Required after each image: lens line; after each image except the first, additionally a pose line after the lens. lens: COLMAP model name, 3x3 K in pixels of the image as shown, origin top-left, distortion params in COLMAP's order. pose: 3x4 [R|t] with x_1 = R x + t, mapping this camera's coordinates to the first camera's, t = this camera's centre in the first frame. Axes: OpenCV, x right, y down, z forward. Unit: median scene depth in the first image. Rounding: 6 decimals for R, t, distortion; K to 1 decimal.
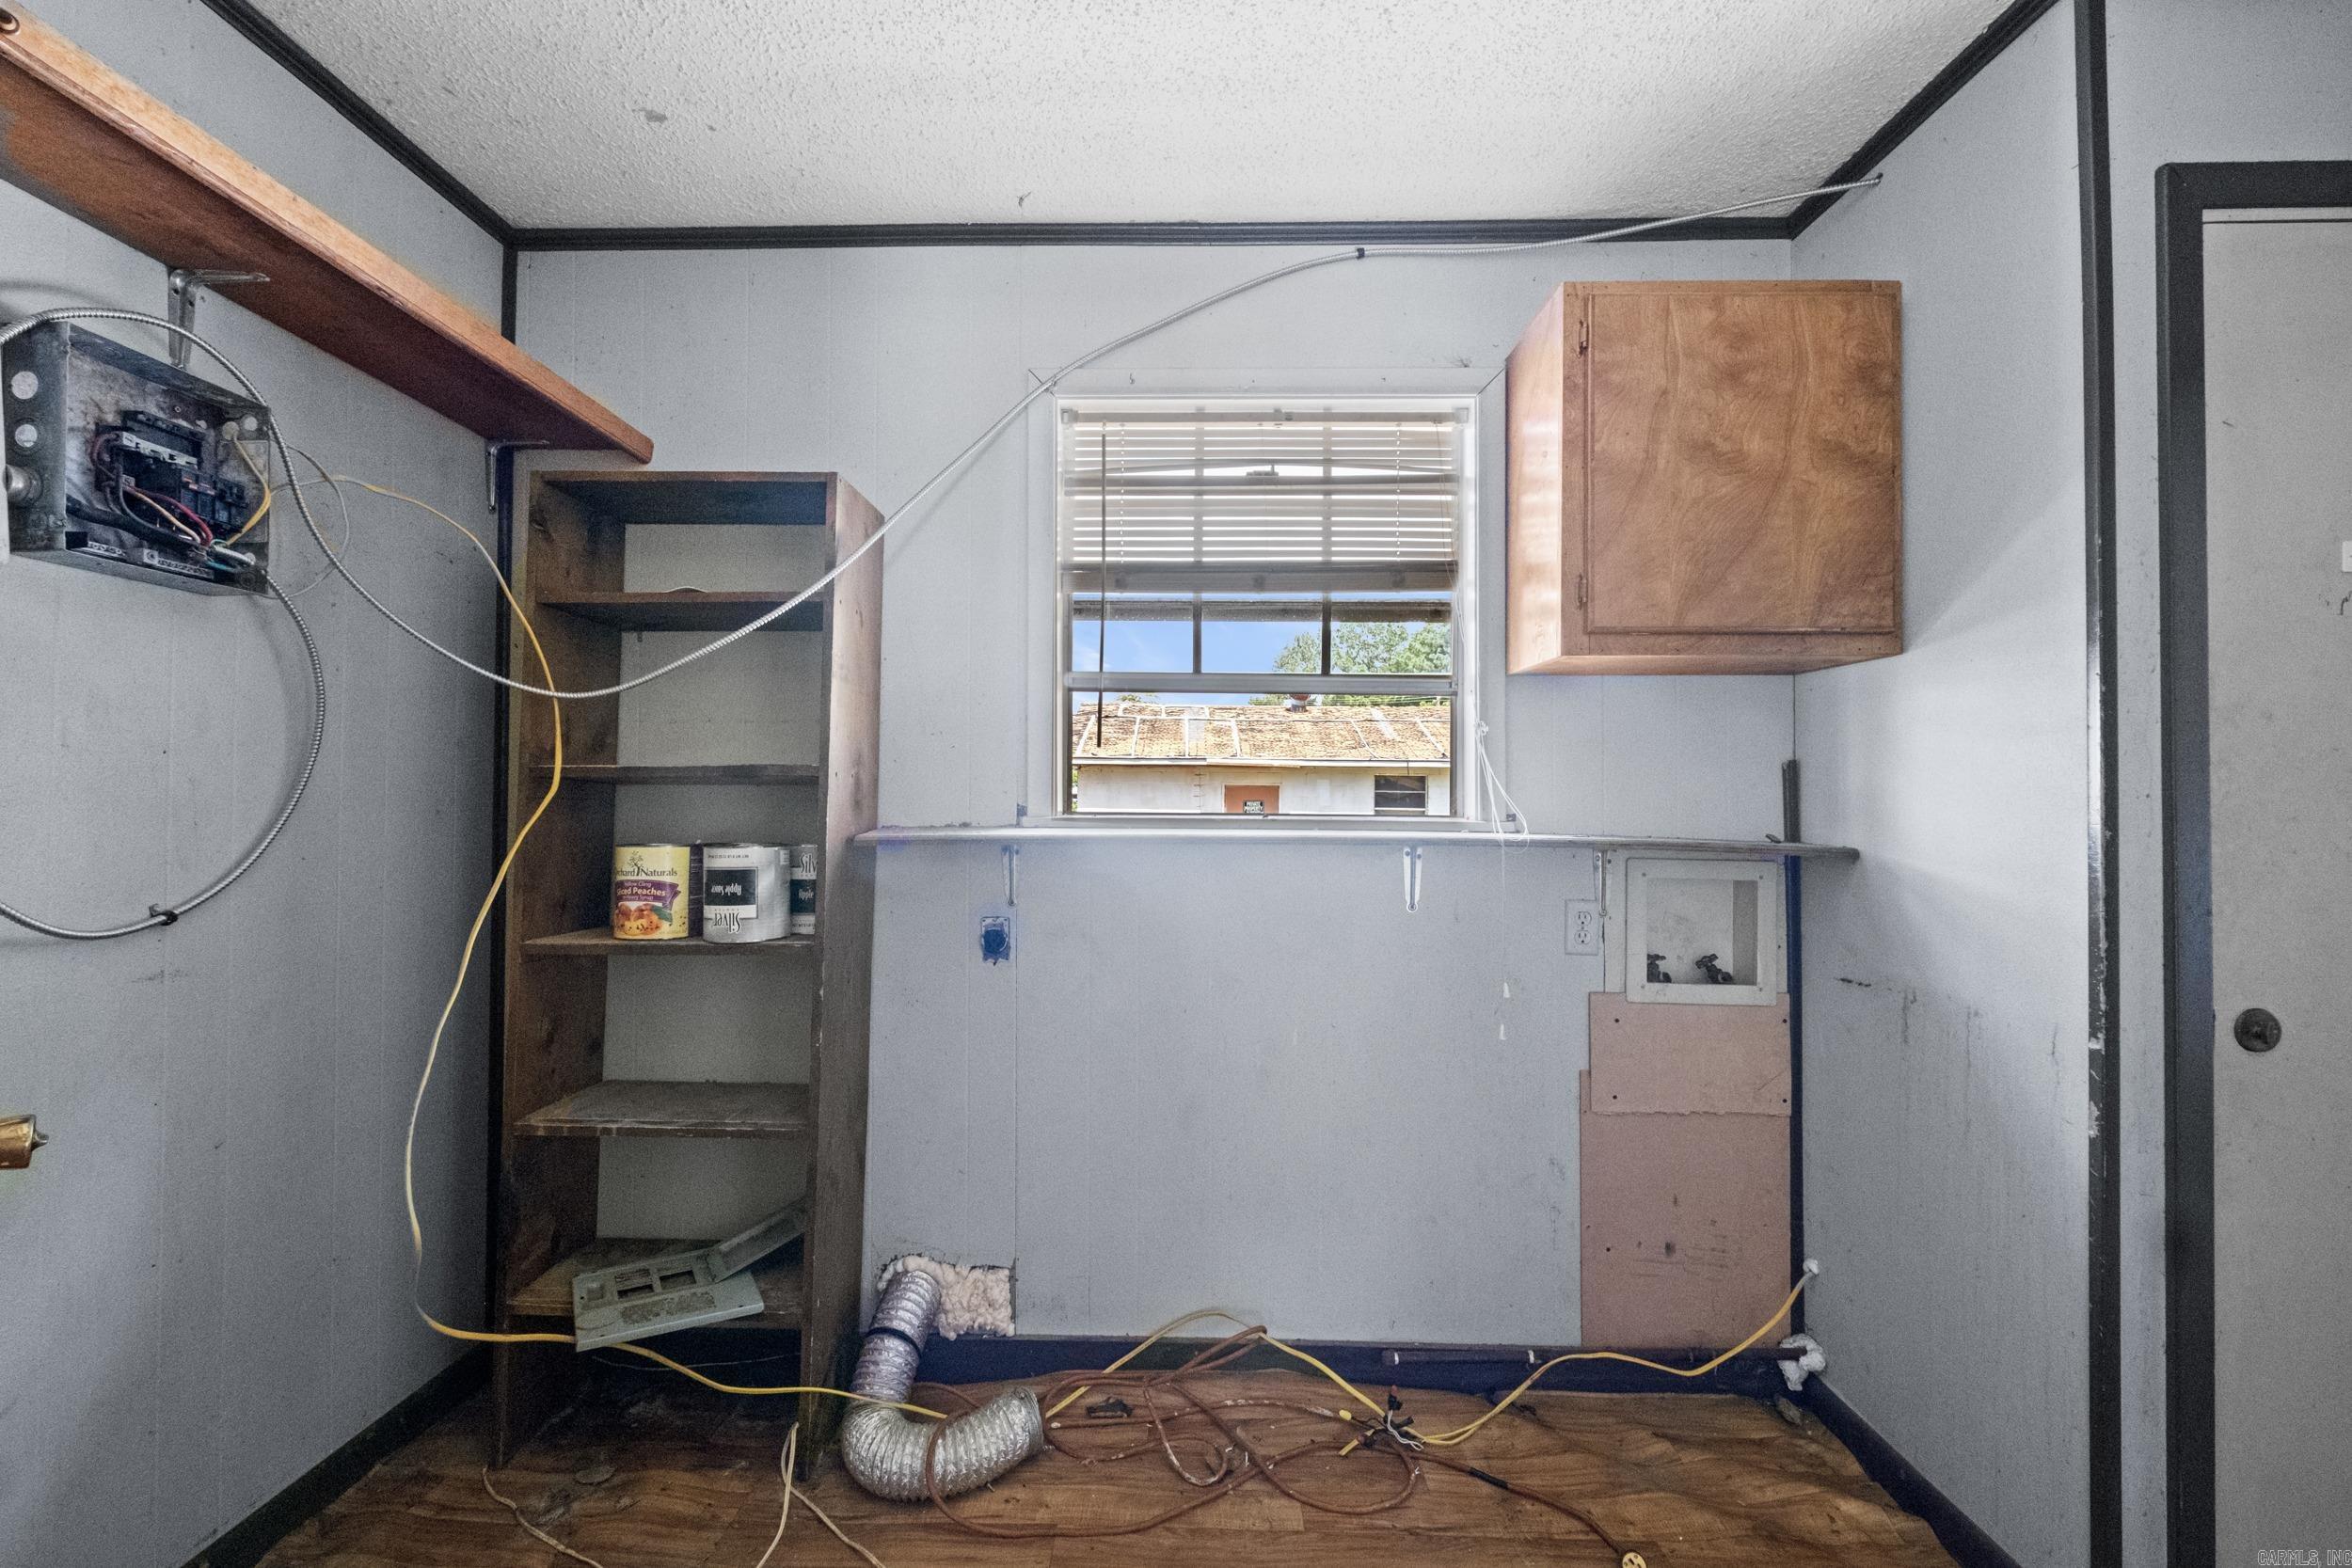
lens RADIAL K [[1033.3, 0, 1172.6], [0, 1033.3, 778.3], [0, 0, 1]] dist [-0.004531, -0.001404]
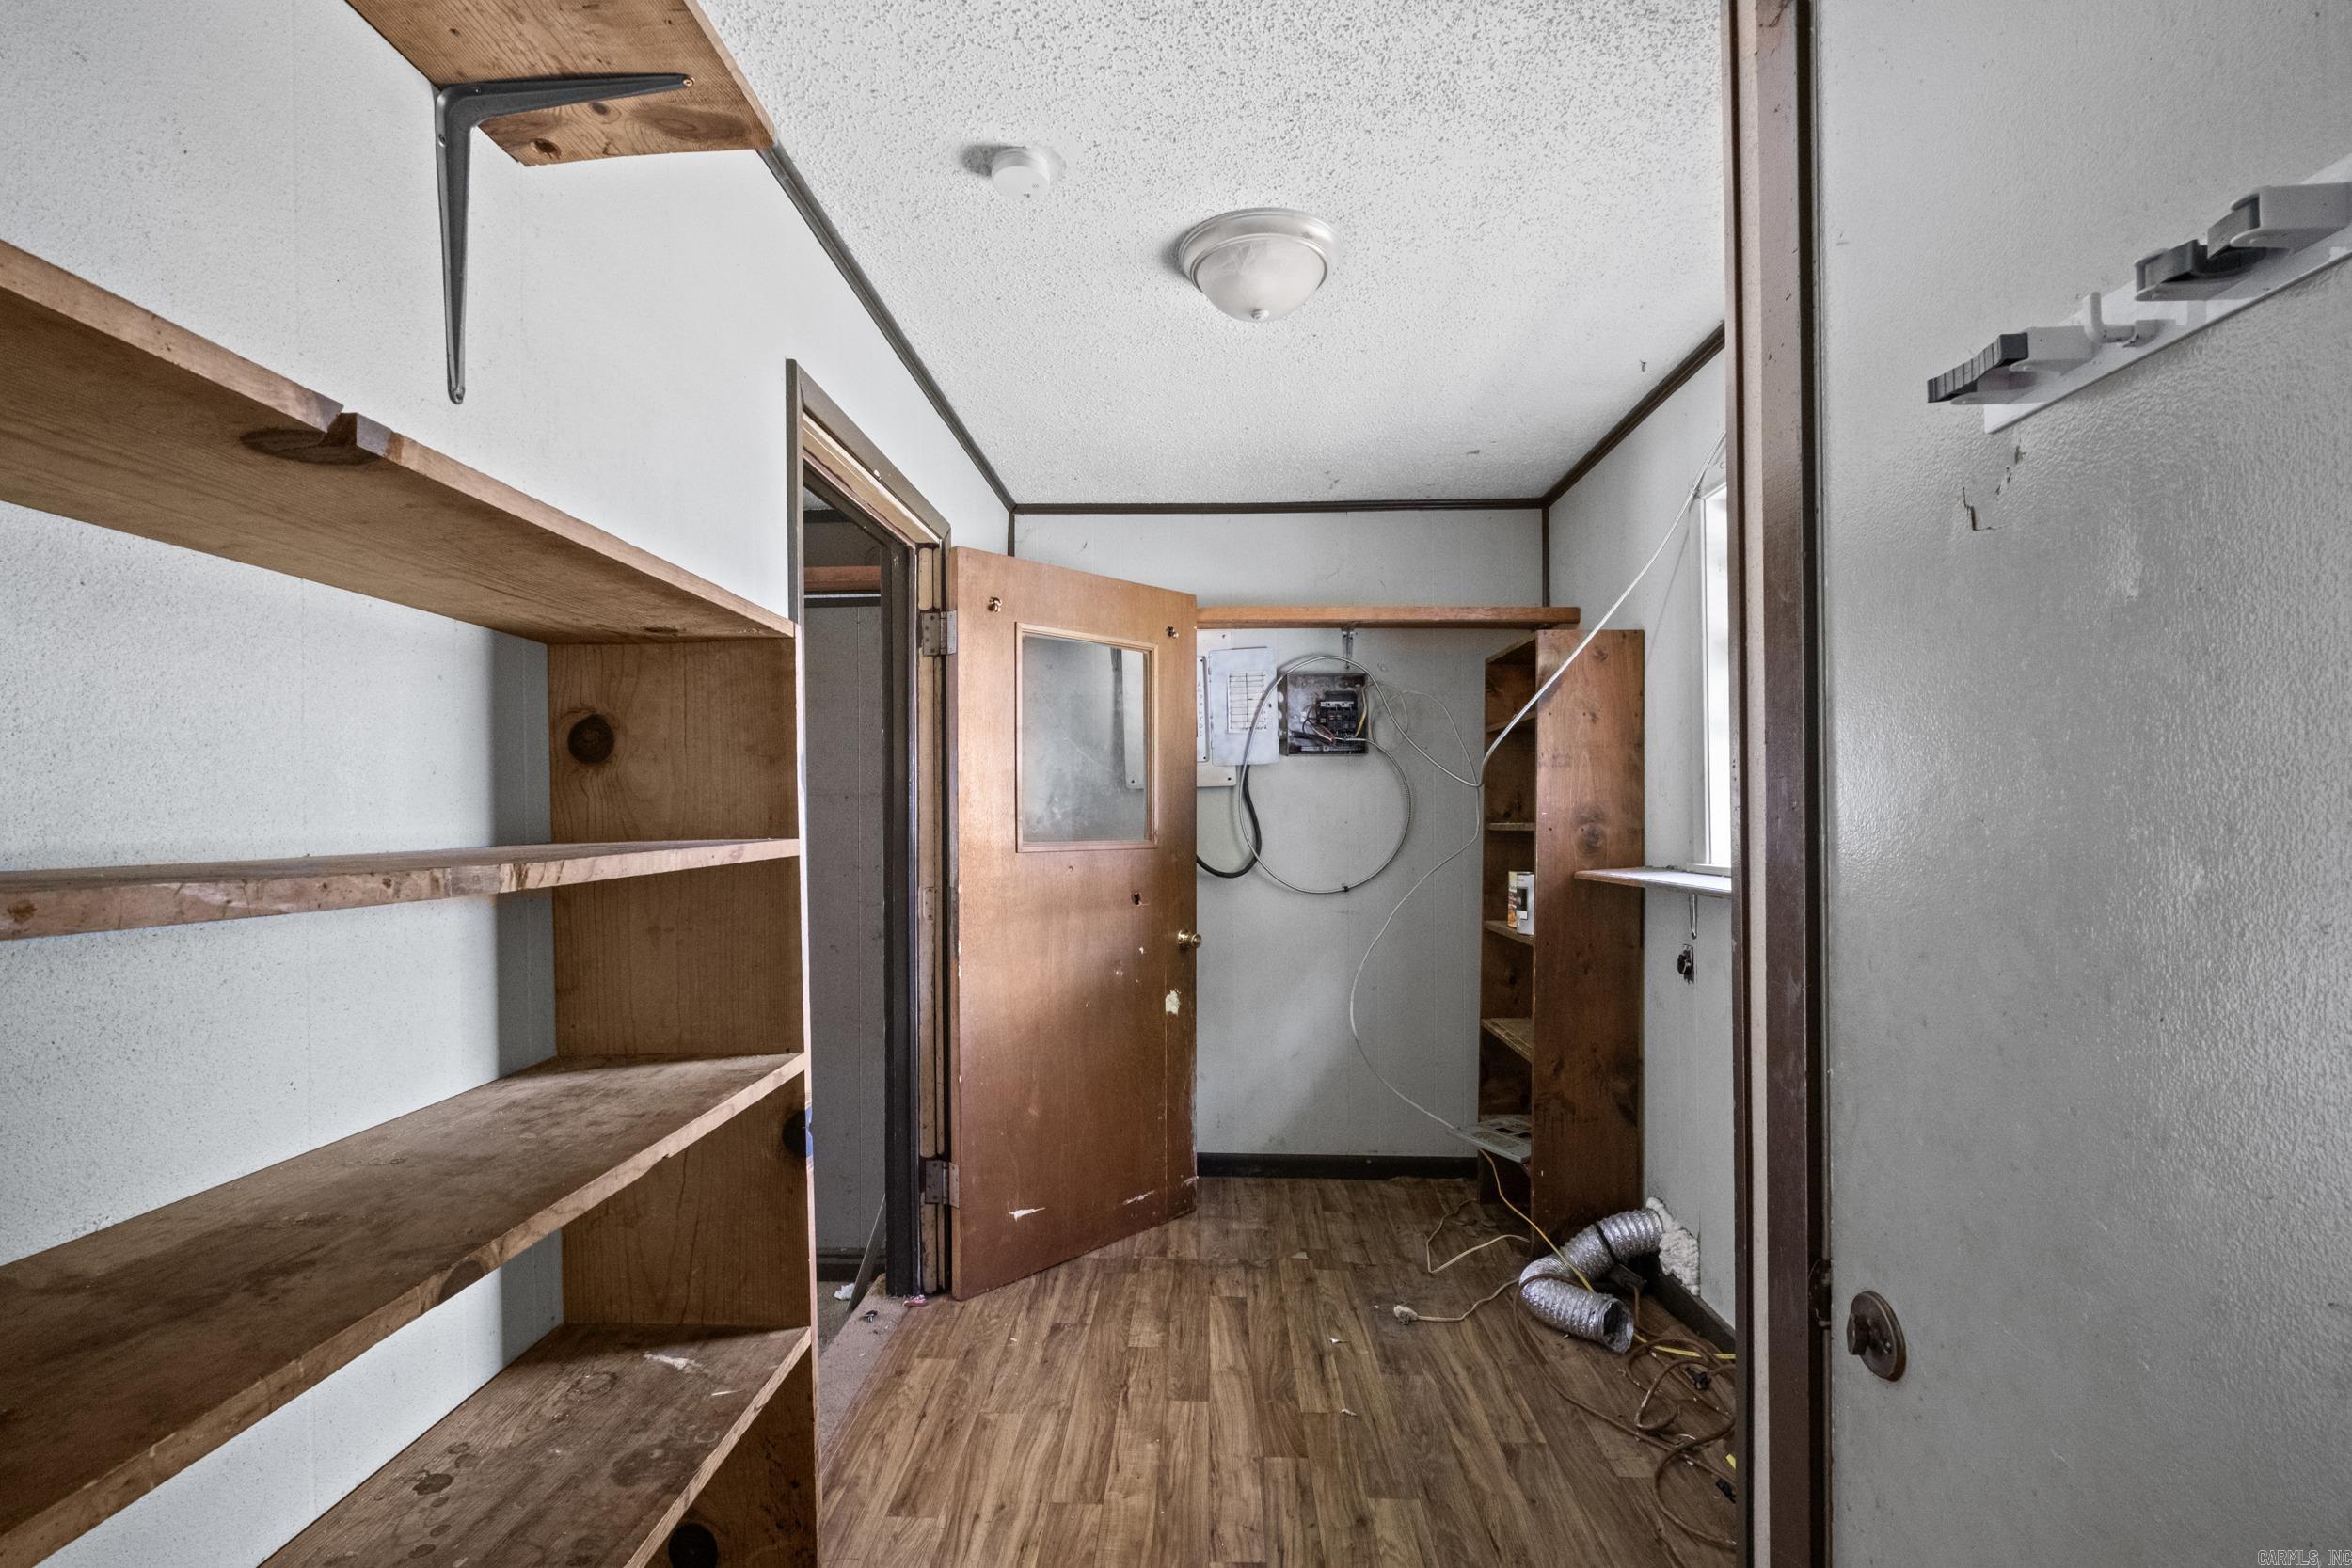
lens RADIAL K [[1033.3, 0, 1164.4], [0, 1033.3, 805.9], [0, 0, 1]] dist [-0.004531, -0.001404]
pose [[-0.019072, -0.015854, -0.999692, 1.377605], [0.025185, 0.999549, -0.016332, -0.033018], [0.999501, -0.025488, -0.018665, 0.540874]]
